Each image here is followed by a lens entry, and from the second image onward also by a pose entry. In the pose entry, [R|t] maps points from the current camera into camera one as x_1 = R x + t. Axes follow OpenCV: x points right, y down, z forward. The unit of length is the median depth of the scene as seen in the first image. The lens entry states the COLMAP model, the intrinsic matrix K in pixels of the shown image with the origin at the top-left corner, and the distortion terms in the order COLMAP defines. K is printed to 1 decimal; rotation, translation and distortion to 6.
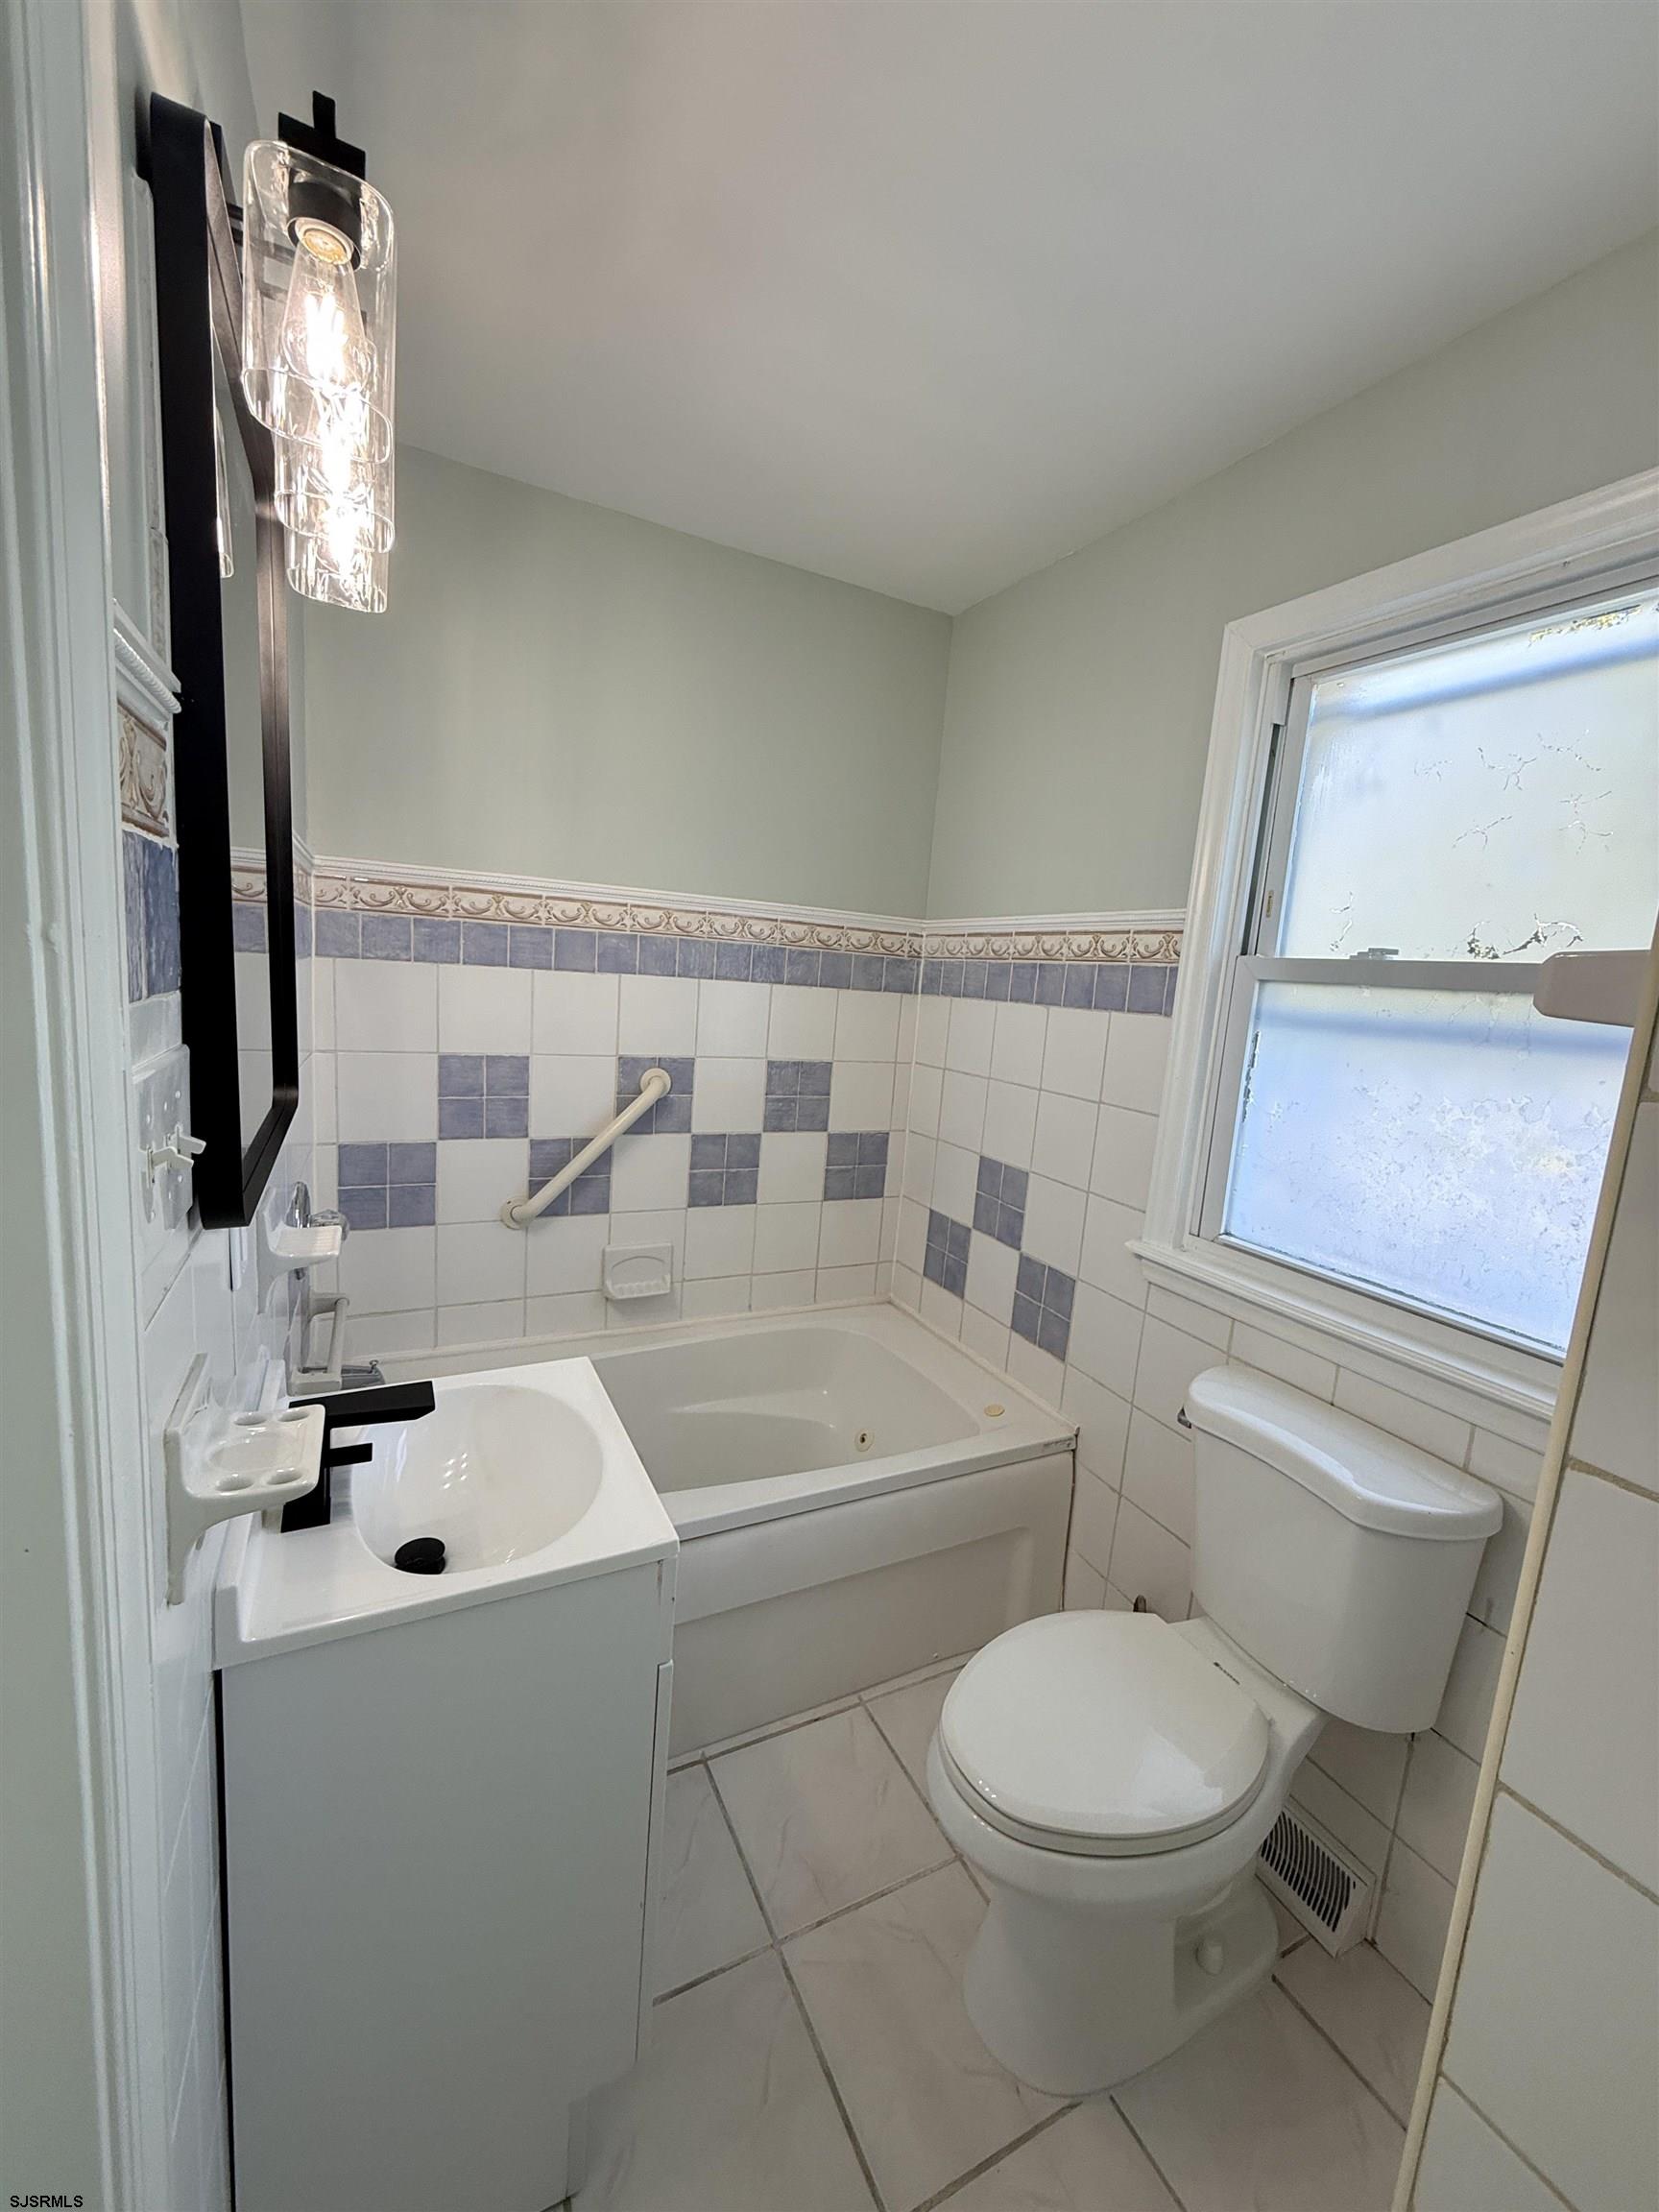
lens RADIAL K [[879.7, 0, 829.5], [0, 879.7, 1106.0], [0, 0, 1]] dist [0.001417, 0.000333]
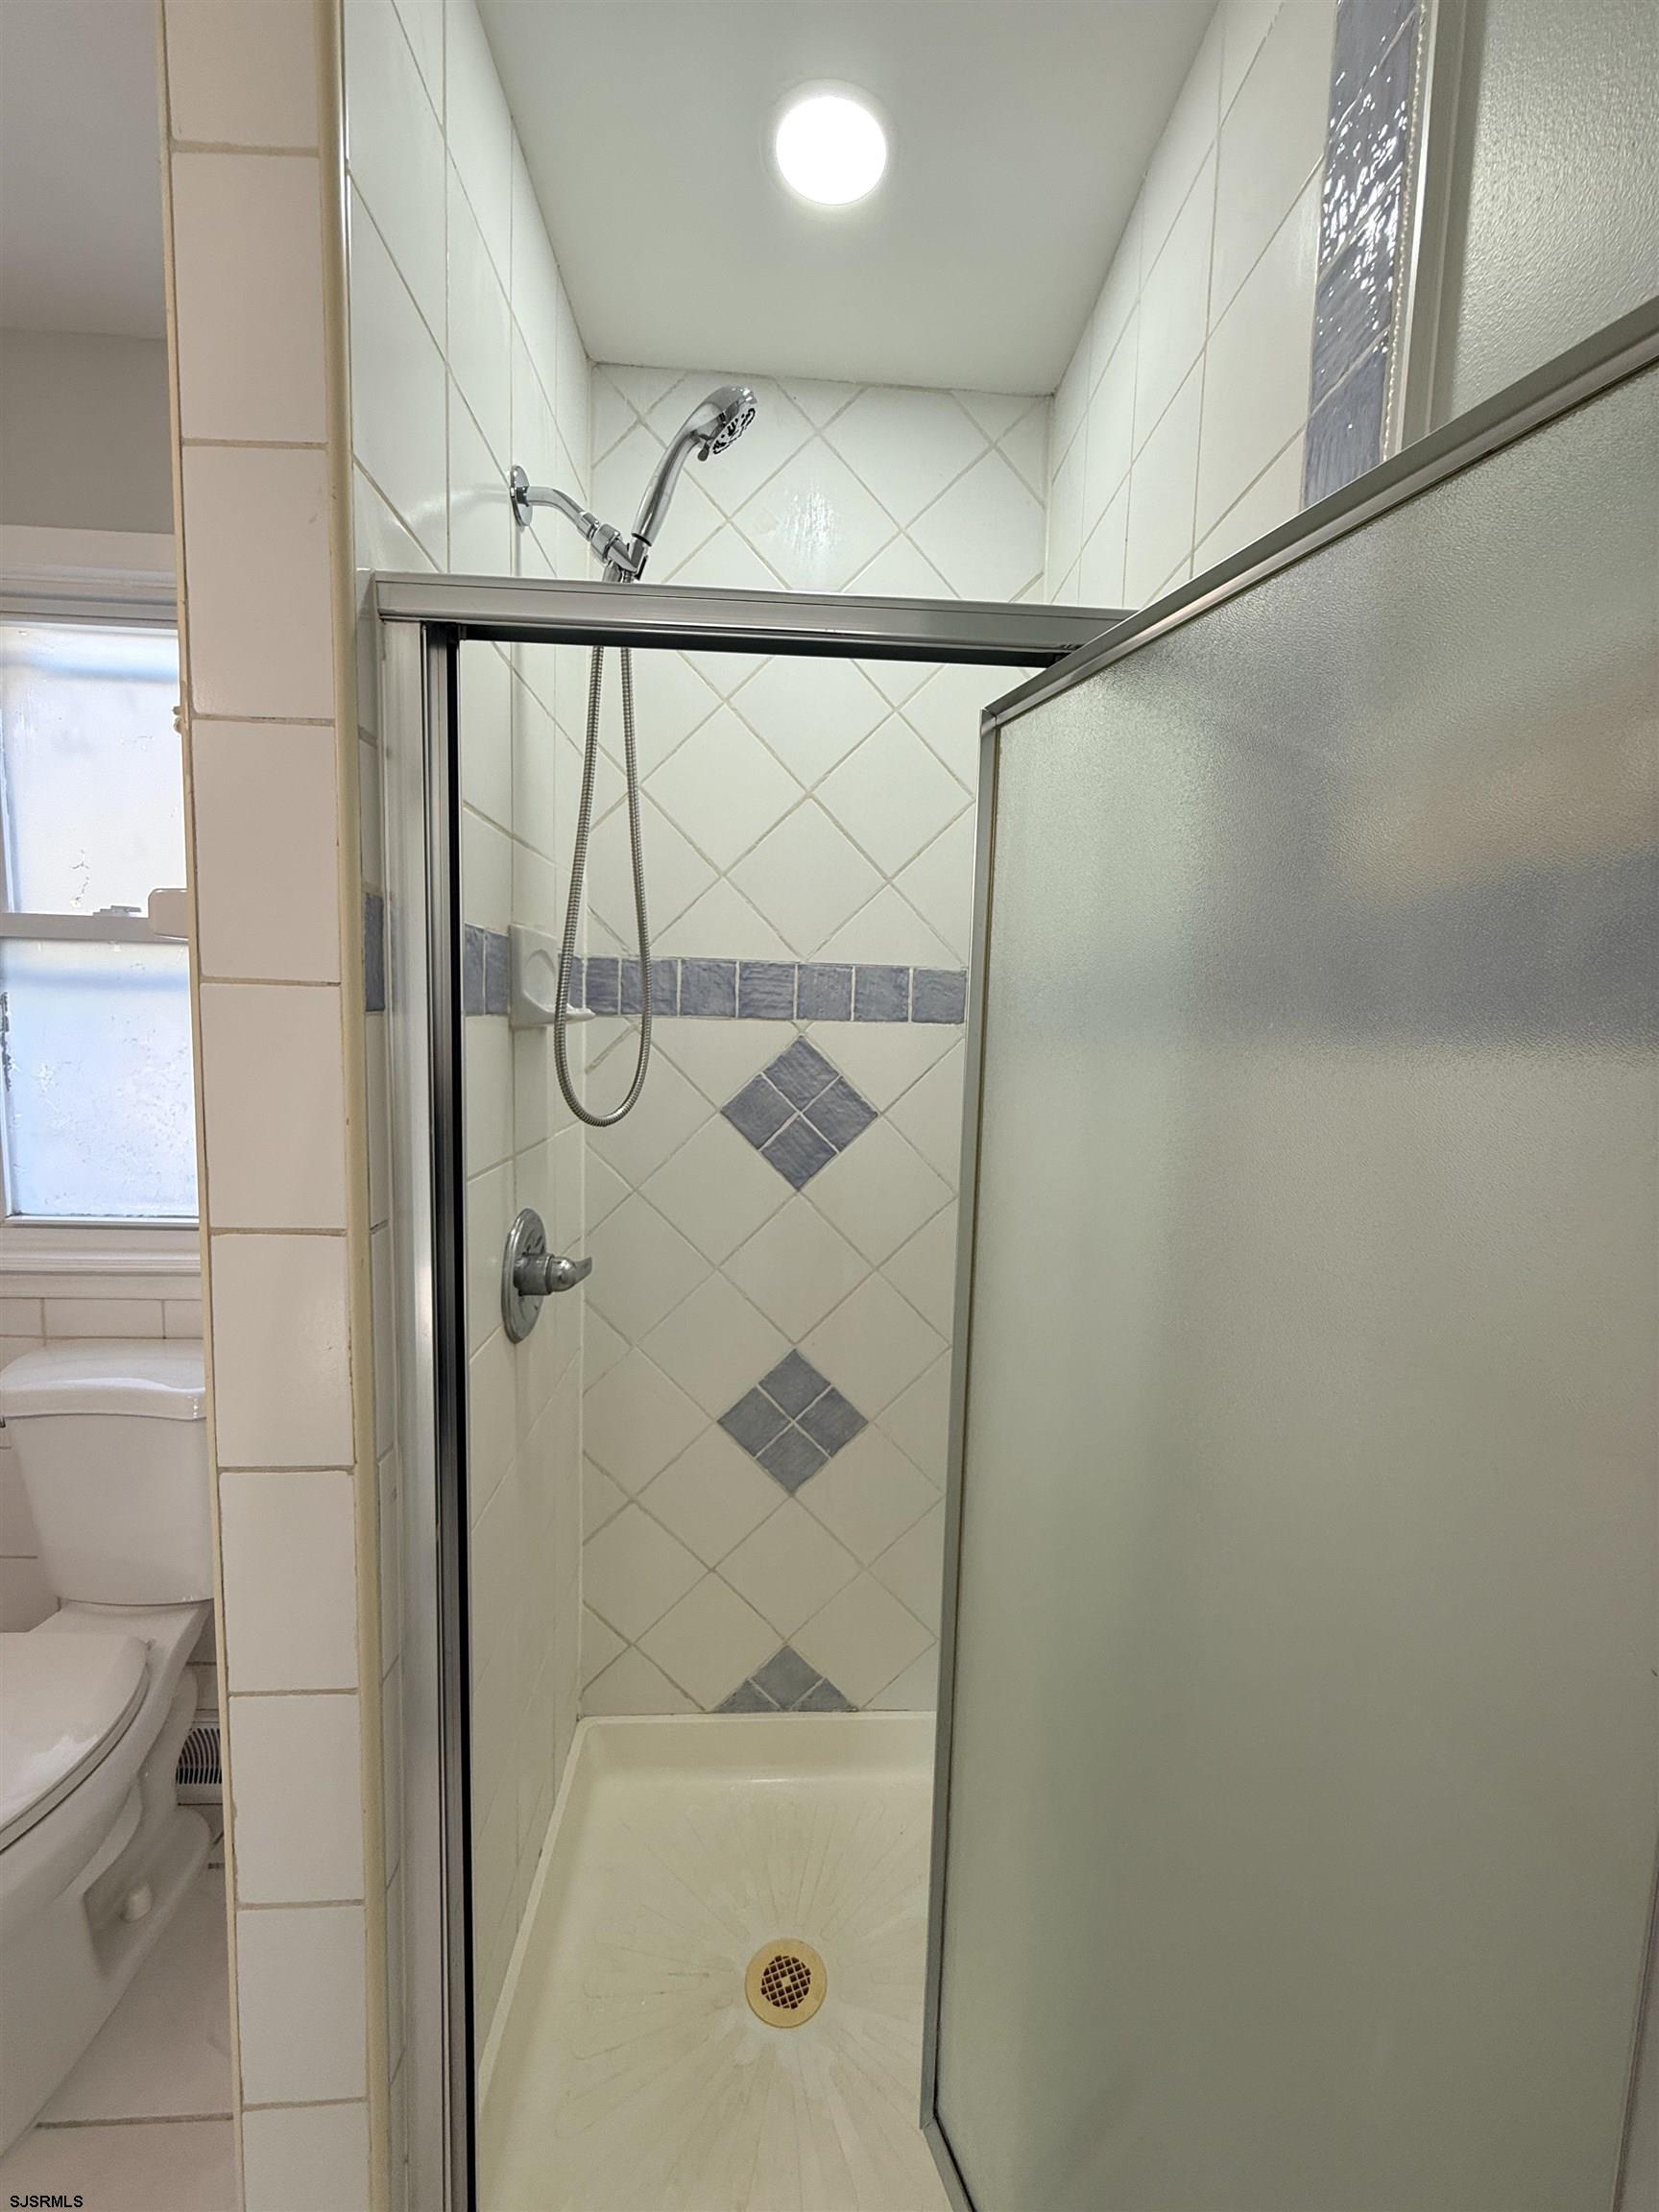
lens RADIAL K [[879.7, 0, 829.5], [0, 879.7, 1106.0], [0, 0, 1]] dist [0.001417, 0.000333]
pose [[0.411189, -0.149897, 0.899141, -0.011087], [0.132364, 0.985751, 0.103804, 0.059956], [-0.901889, 0.076330, 0.425171, -0.194978]]
